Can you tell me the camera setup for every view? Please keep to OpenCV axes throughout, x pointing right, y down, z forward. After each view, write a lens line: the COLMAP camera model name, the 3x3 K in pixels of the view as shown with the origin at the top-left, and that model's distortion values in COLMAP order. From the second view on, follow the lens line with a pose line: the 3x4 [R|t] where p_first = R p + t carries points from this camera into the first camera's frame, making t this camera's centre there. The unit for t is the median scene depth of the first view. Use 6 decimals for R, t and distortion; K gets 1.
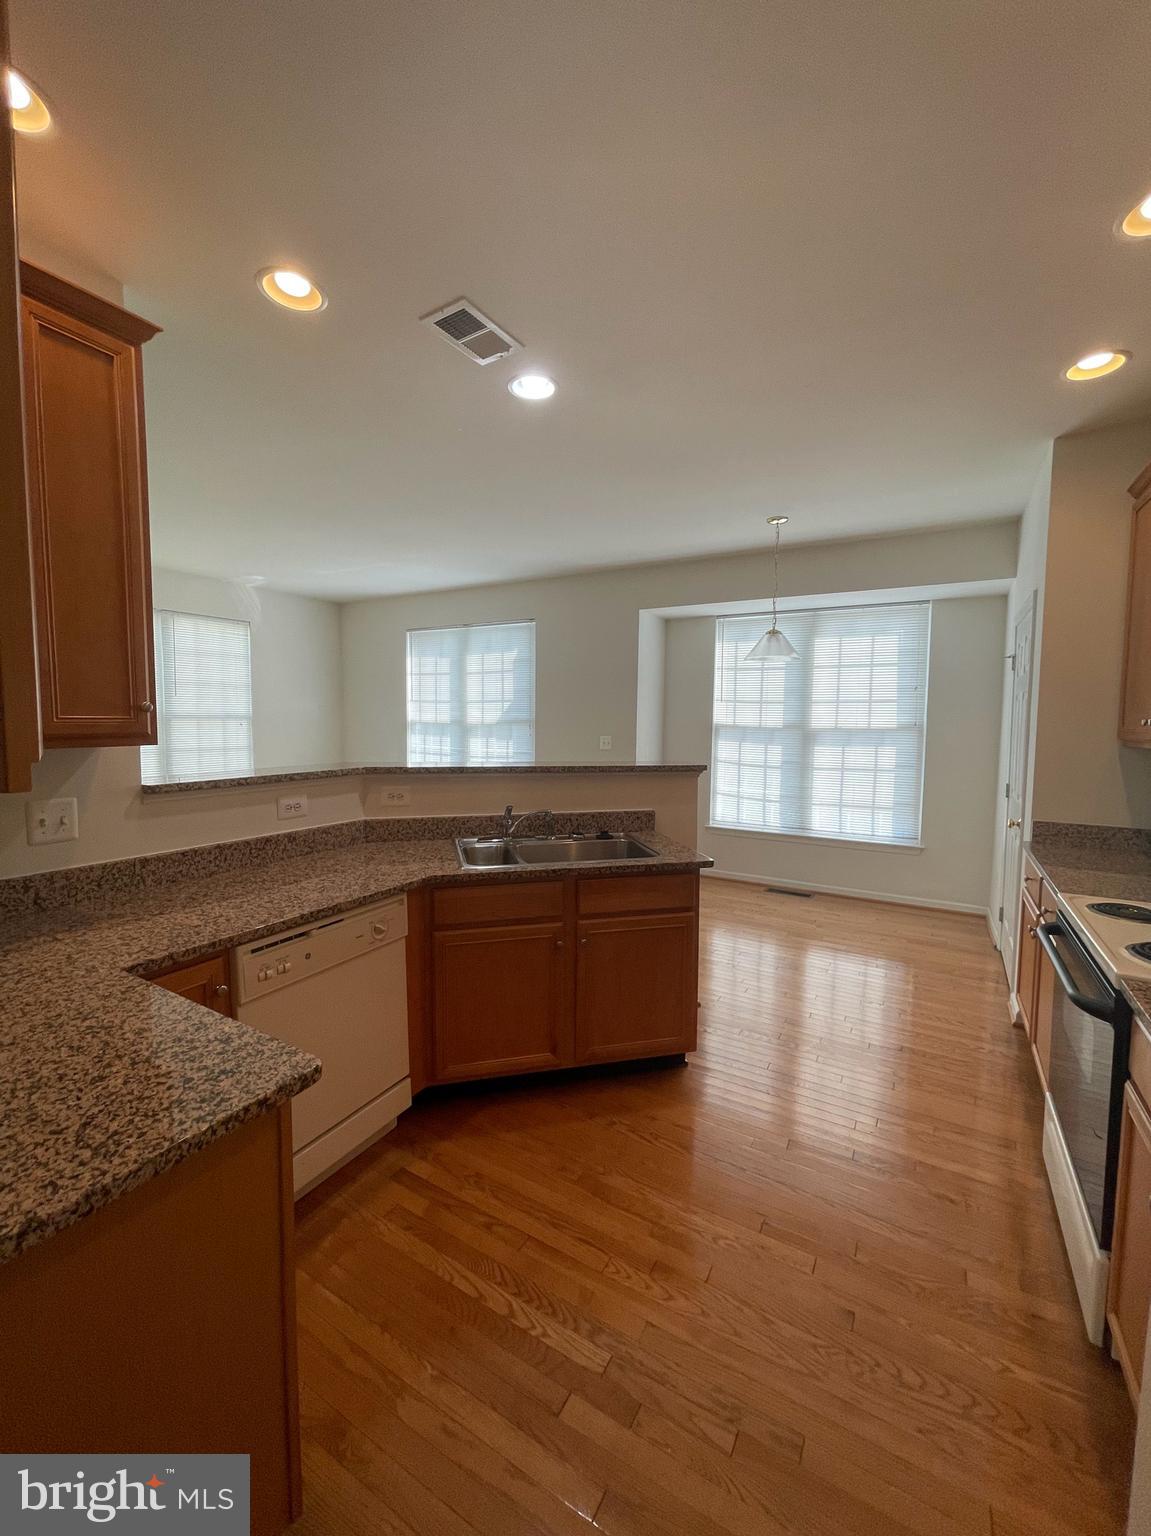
lens RADIAL K [[616.6, 0, 577.3], [0, 616.6, 764.4], [0, 0, 1]] dist [-0.000177, -0.000104]
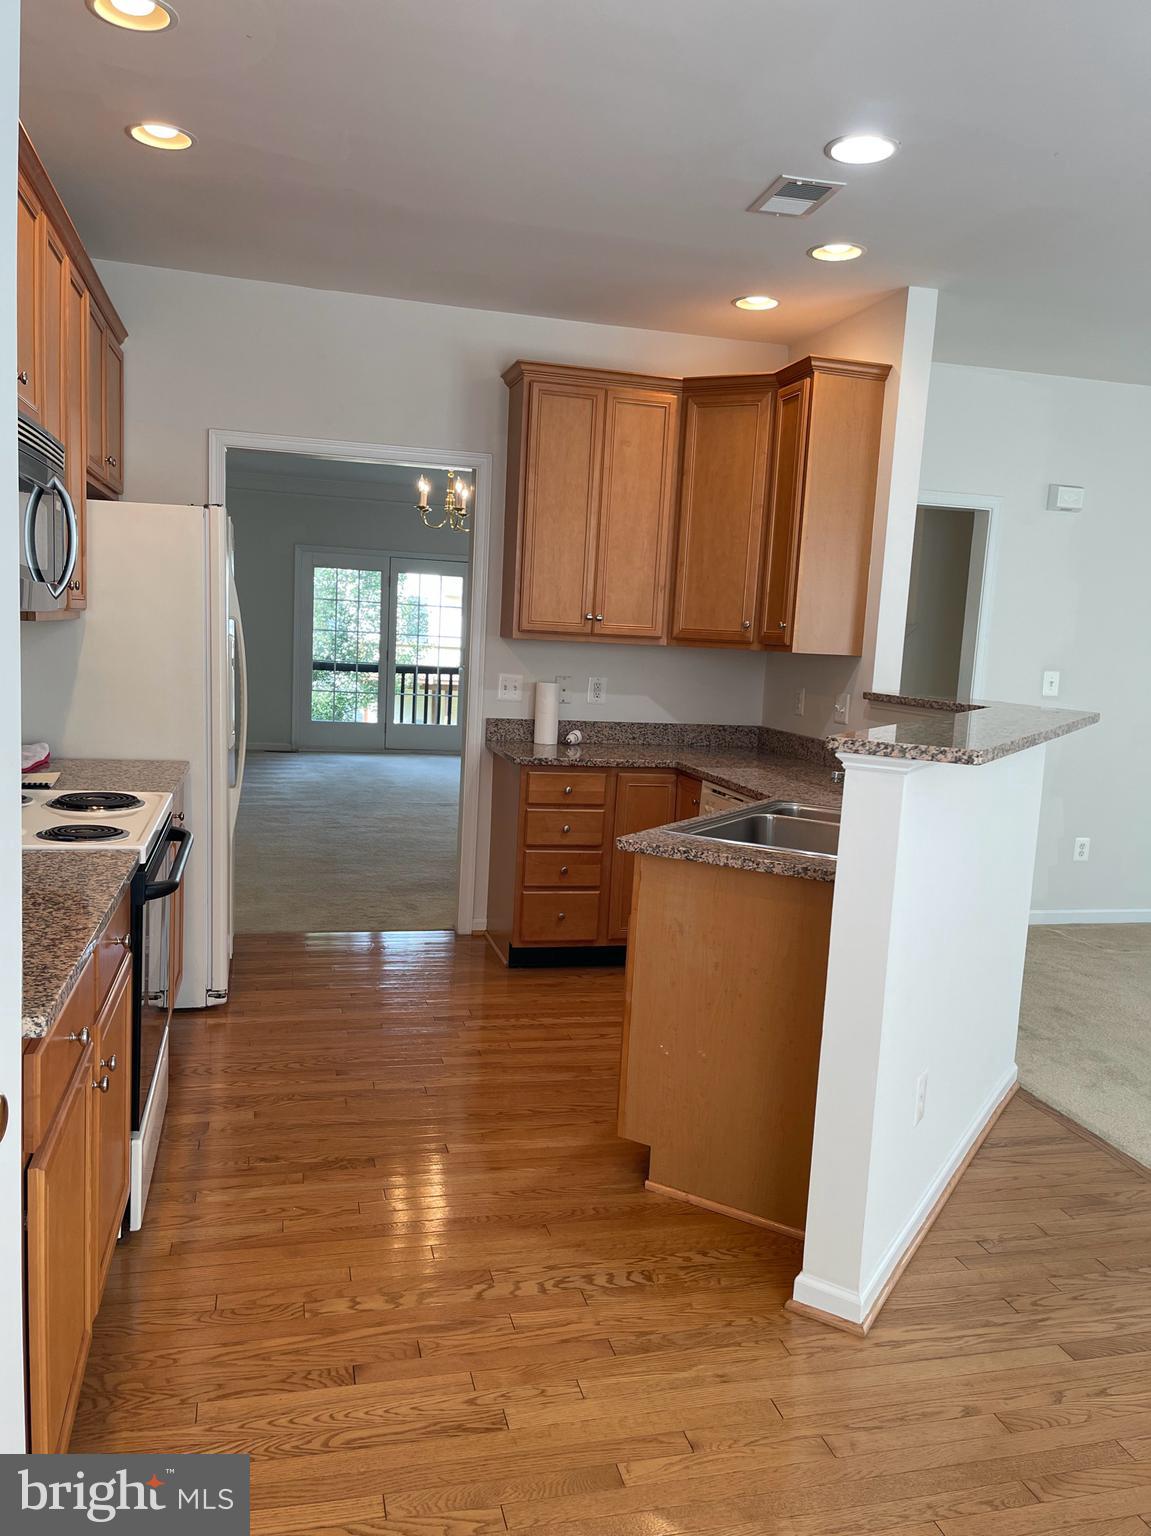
lens RADIAL K [[1151.7, 0, 578.9], [0, 1151.7, 763.5], [0, 0, 1]] dist [0.081927, -0.111770]
pose [[-0.705454, 0.041037, -0.707567, 1.429444], [-0.110180, 0.979836, 0.166678, -0.155875], [0.700139, 0.195543, -0.686708, 2.324465]]
